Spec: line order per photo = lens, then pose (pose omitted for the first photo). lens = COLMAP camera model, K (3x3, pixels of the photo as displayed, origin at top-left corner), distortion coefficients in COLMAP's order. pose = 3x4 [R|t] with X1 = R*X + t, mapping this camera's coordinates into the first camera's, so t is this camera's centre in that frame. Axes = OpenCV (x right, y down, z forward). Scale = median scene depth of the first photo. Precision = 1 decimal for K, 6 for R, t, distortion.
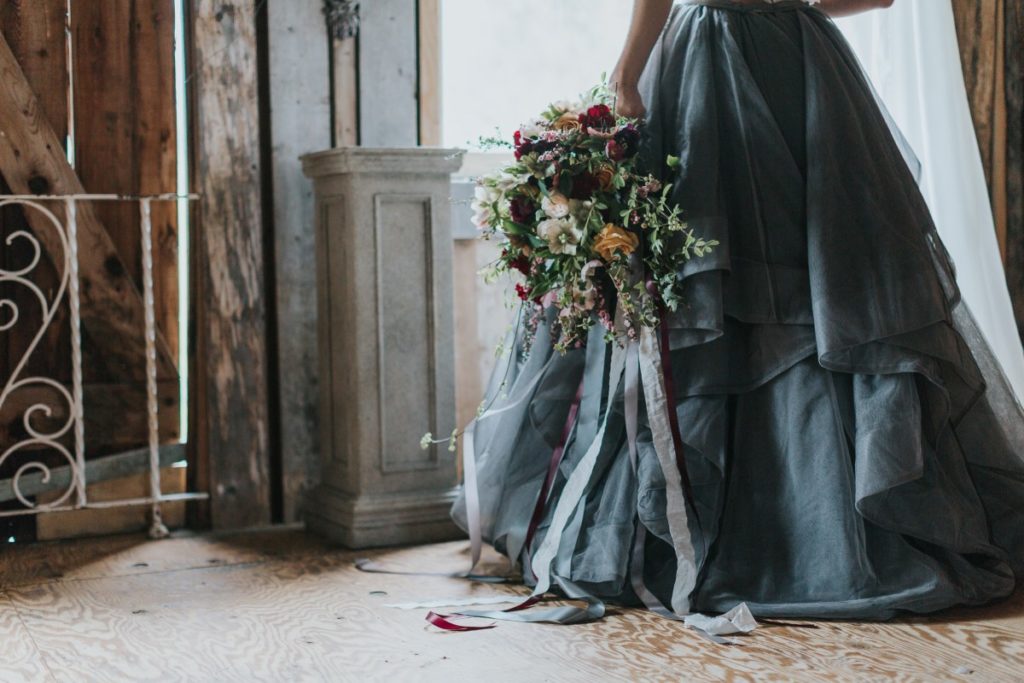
lens RADIAL K [[1477.0, 0, 512.0], [0, 1477.0, 341.5], [0, 0, 1]] dist [0.016030, 0.077884]
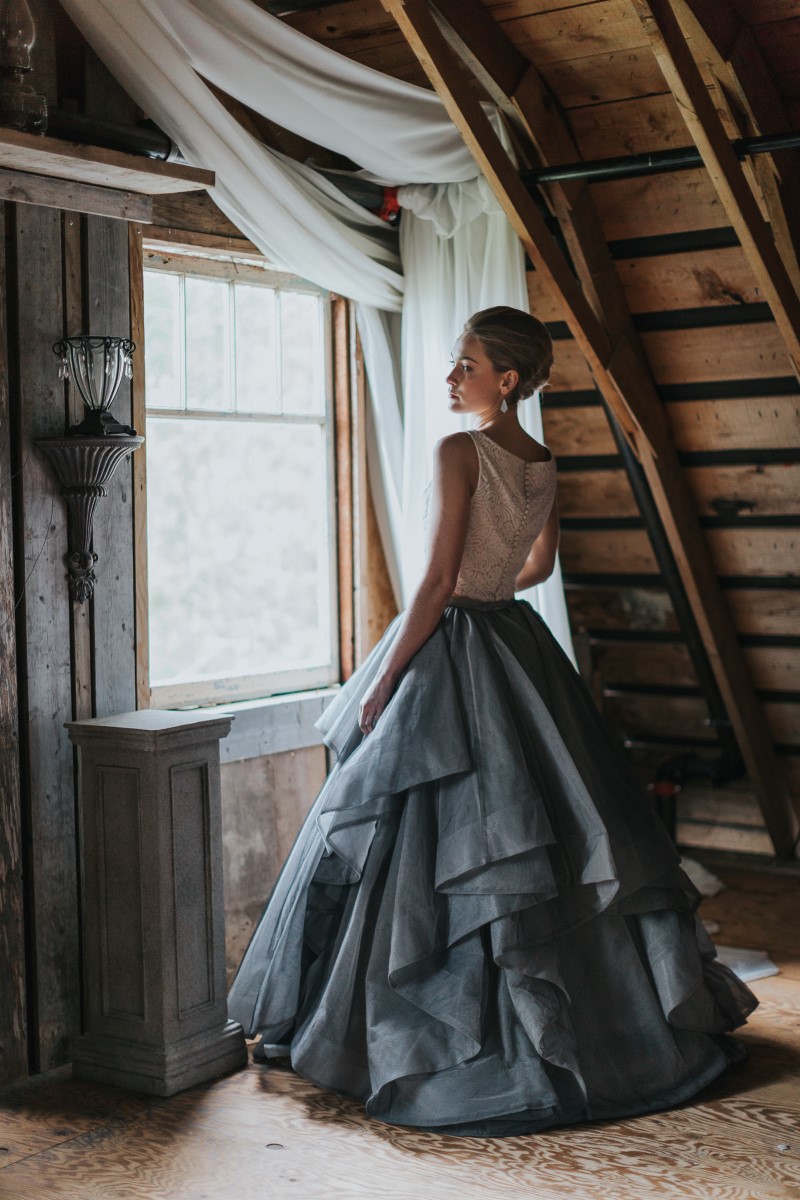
lens RADIAL K [[1730.9, 0, 400.0], [0, 1730.9, 600.0], [0, 0, 1]] dist [0.016030, 0.077884]
pose [[0.870172, -0.024878, 0.492119, -0.529516], [0.028233, 0.999601, 0.000612, -0.203025], [-0.491938, 0.013362, 0.870528, -0.184824]]
